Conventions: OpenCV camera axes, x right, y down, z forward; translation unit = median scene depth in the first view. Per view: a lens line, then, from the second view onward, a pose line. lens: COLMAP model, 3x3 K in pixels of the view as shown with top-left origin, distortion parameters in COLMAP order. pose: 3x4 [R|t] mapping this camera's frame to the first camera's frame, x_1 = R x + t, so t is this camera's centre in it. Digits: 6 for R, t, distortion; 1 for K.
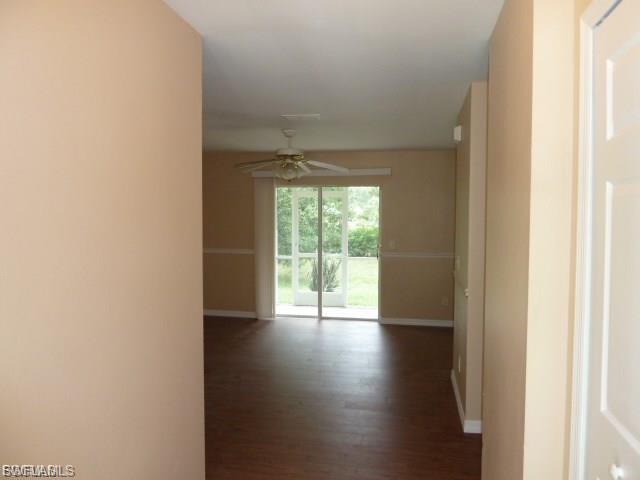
lens RADIAL K [[484.0, 0, 319.5], [0, 484.0, 239.2], [0, 0, 1]] dist [-0.031366, 0.000750]
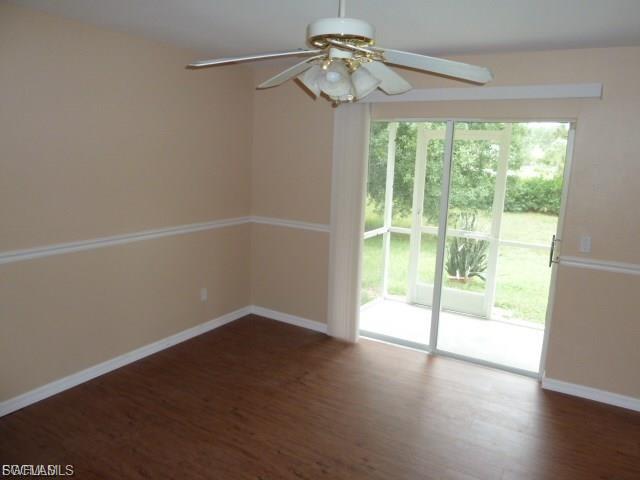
lens RADIAL K [[484.0, 0, 321.6], [0, 484.0, 241.1], [0, 0, 1]] dist [-0.031366, 0.000750]
pose [[0.942016, 0.090091, -0.323249, 0.024172], [-0.046610, 0.989078, 0.139831, -0.020436], [0.332316, -0.116657, 0.935926, 0.200337]]
